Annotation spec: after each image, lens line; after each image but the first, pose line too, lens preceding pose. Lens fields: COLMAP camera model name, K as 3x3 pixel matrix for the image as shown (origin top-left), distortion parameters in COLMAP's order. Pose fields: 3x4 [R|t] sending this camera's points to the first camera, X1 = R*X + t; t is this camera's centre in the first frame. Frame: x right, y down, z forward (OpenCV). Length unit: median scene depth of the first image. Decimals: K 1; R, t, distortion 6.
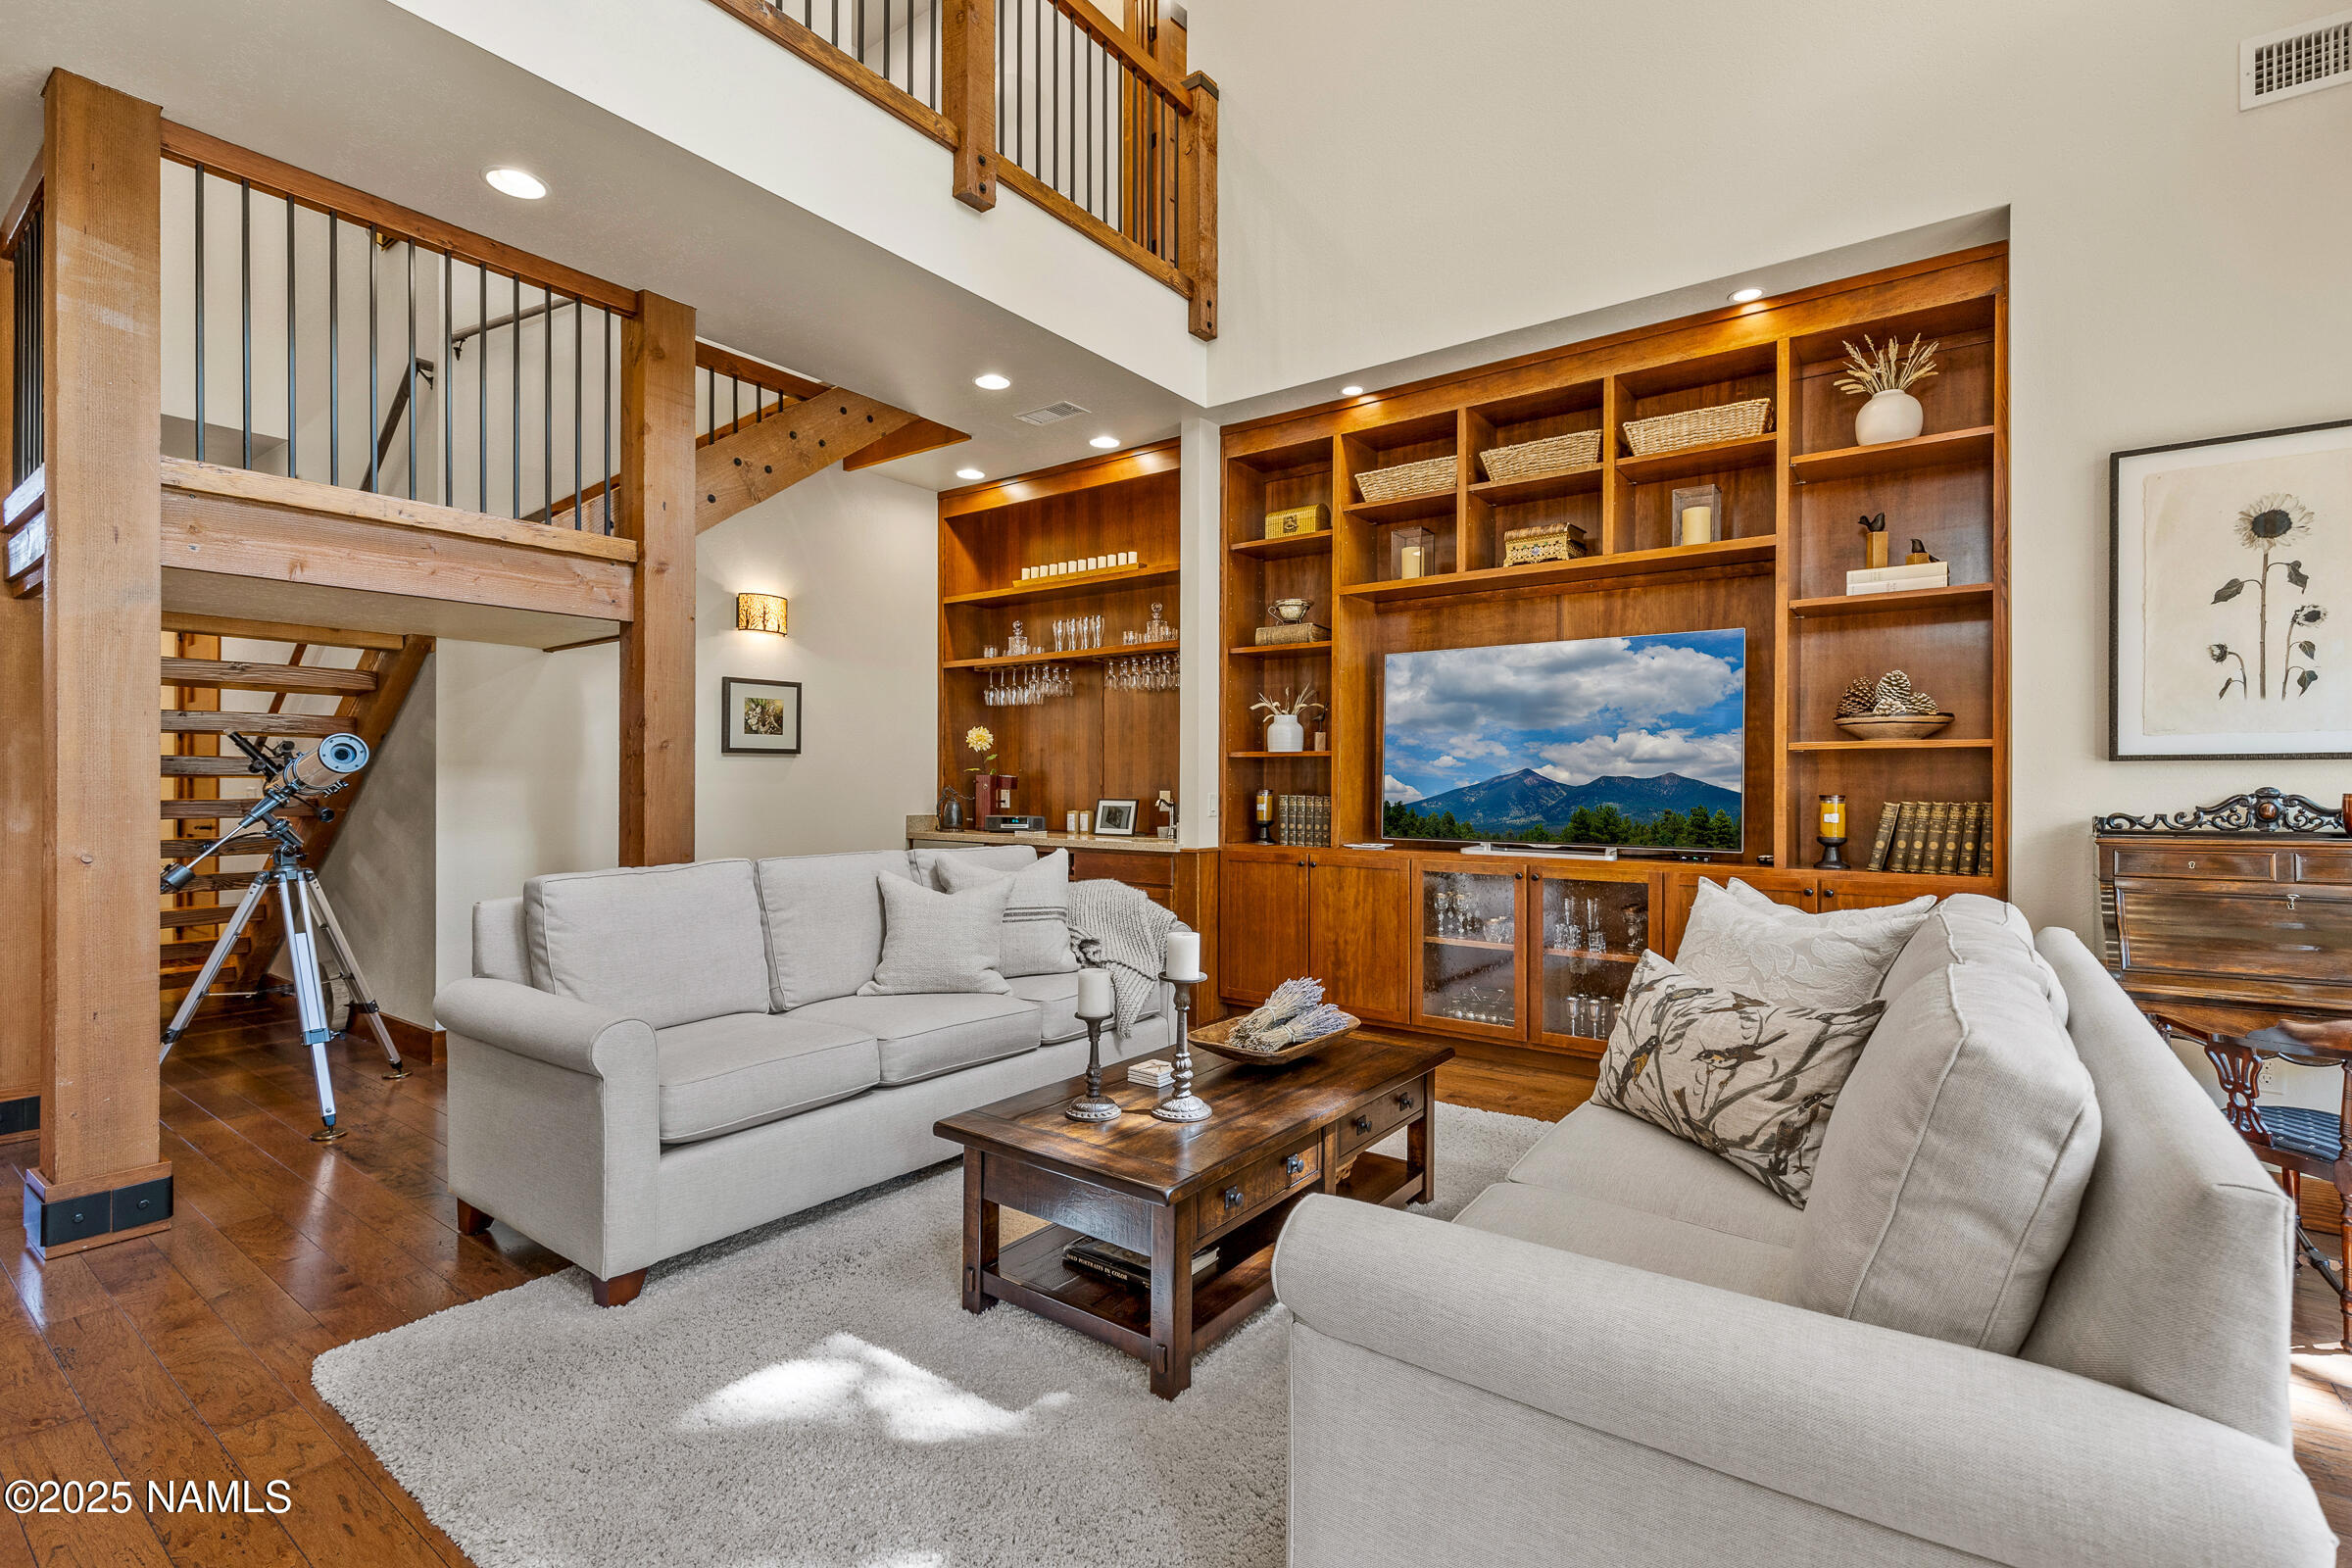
lens RADIAL K [[1071.3, 0, 1181.4], [0, 1071.3, 773.4], [0, 0, 1]] dist [-0.004036, 0.001063]
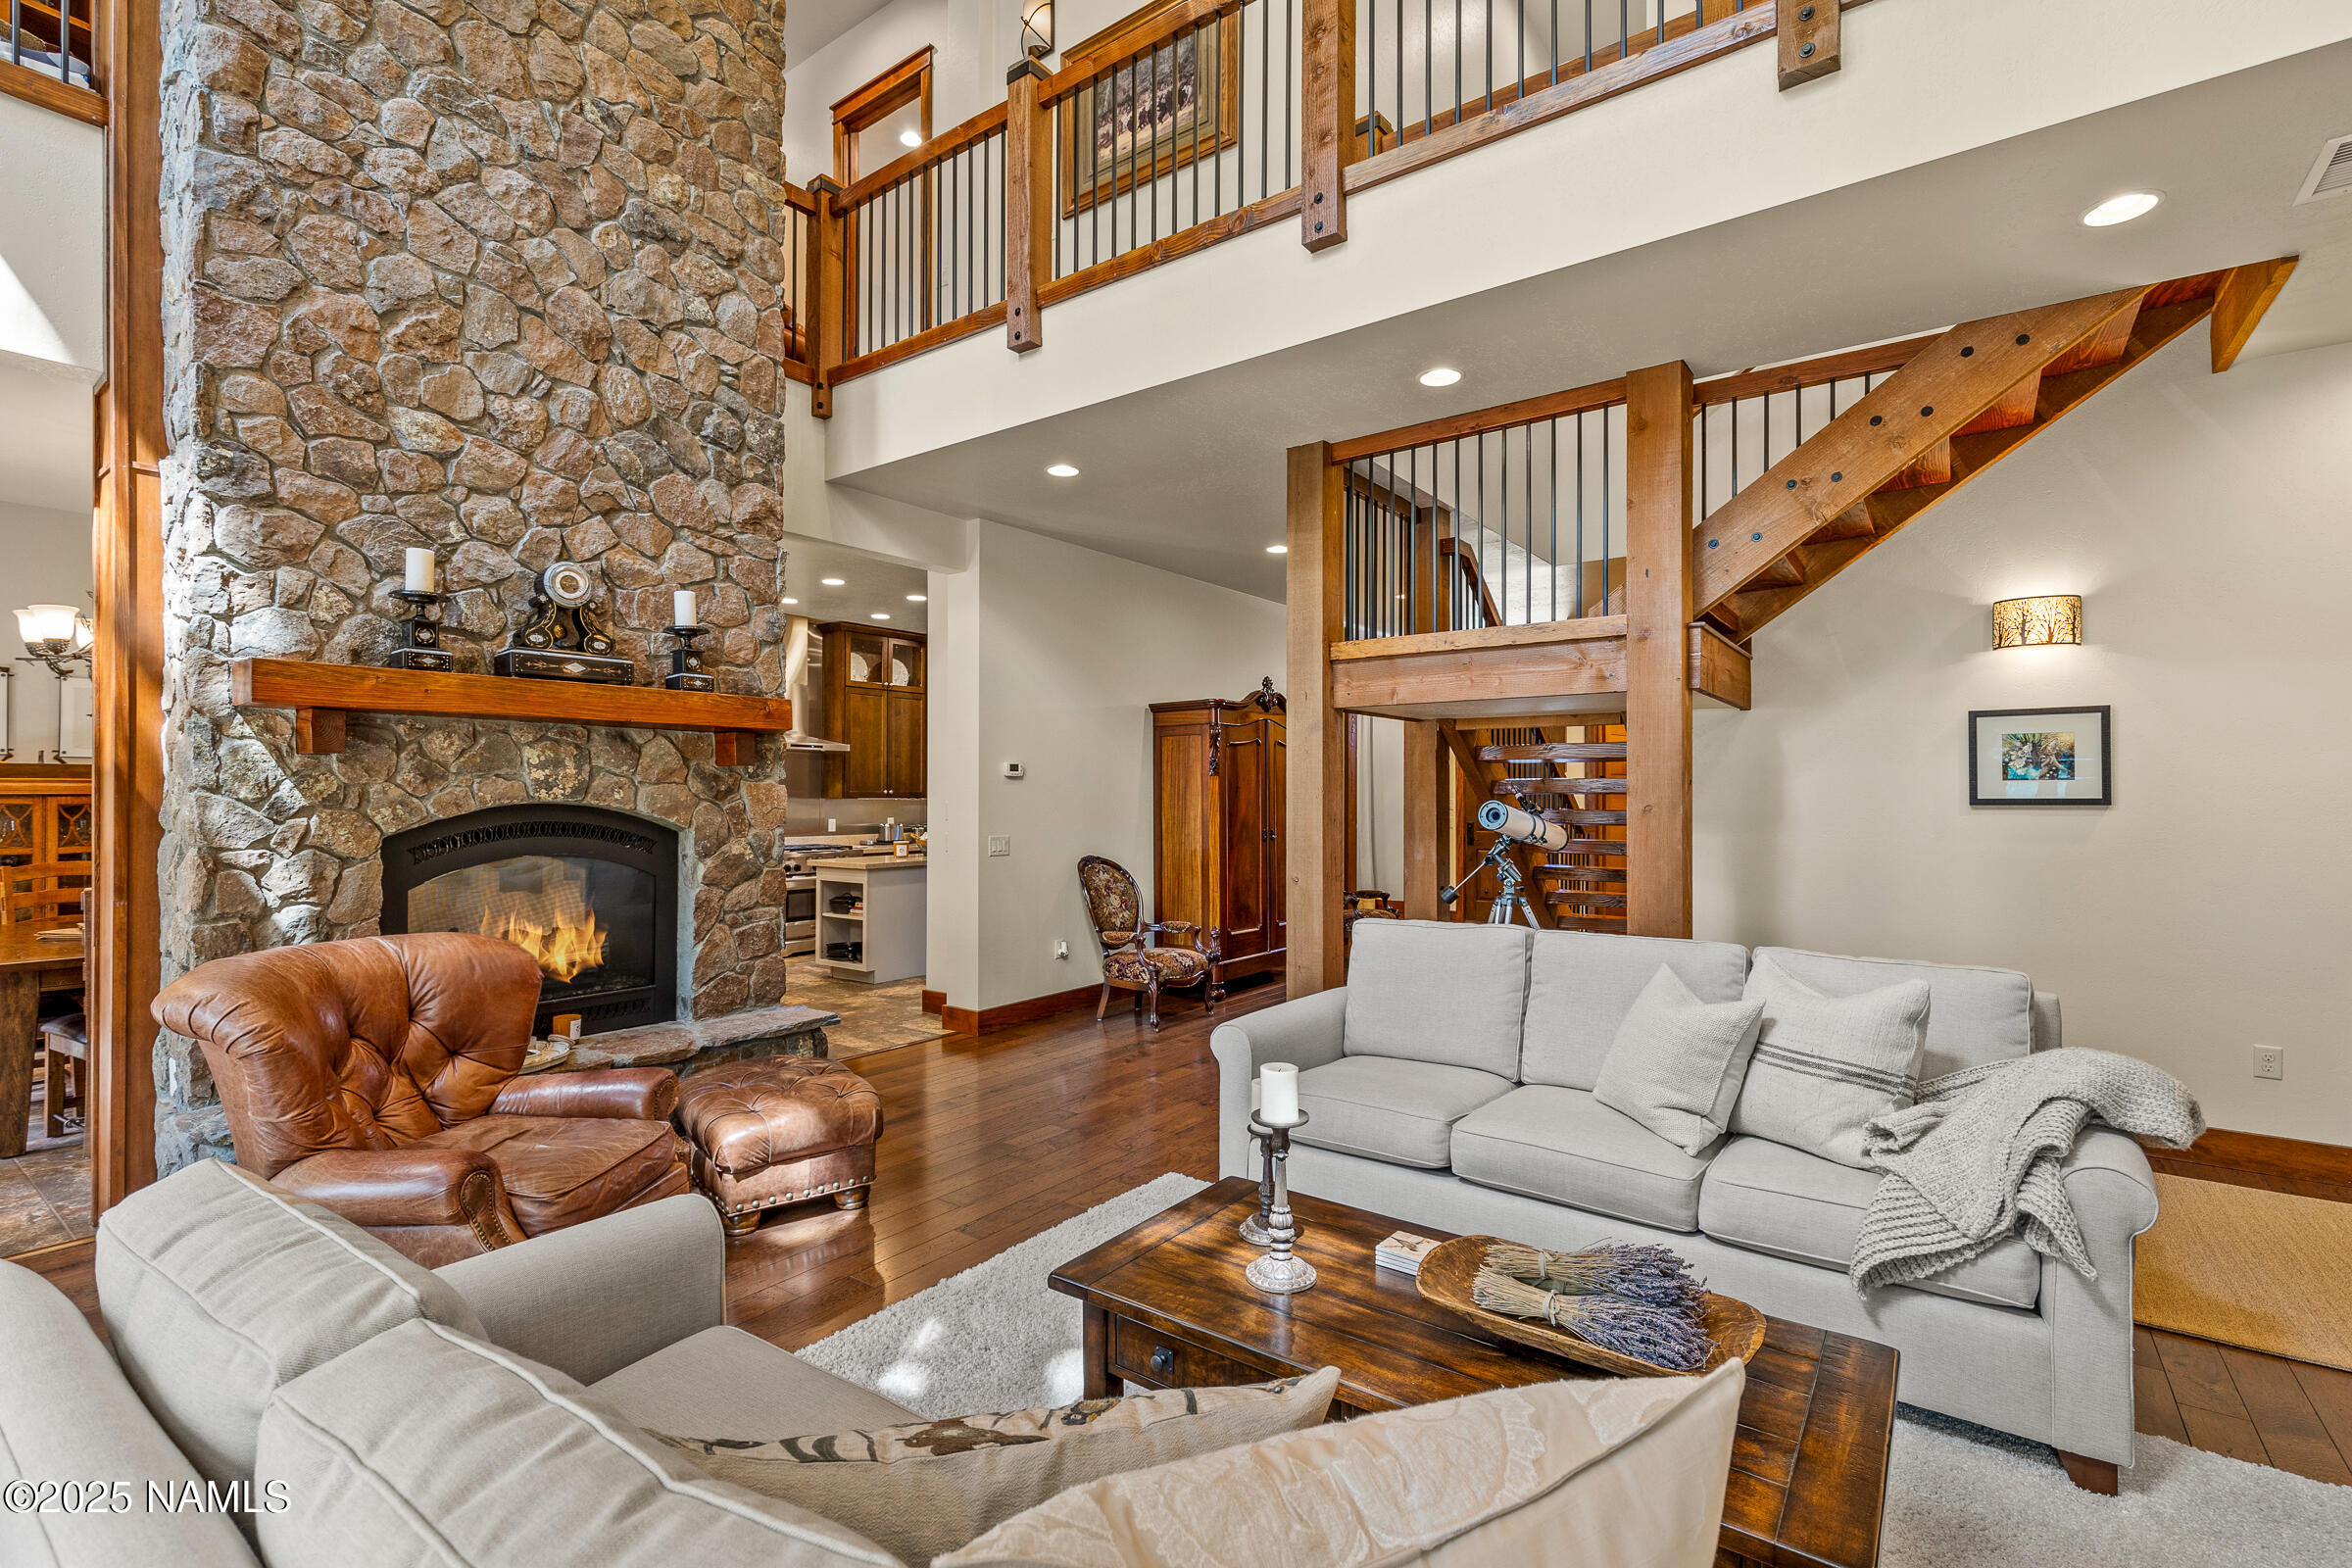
lens RADIAL K [[1071.3, 0, 1196.8], [0, 1071.3, 785.2], [0, 0, 1]] dist [-0.004036, 0.001063]
pose [[-0.001706, -0.008593, -0.999962, 0.382402], [0.007345, 0.999936, -0.008605, -0.031388], [0.999972, -0.007360, -0.001643, 0.415455]]
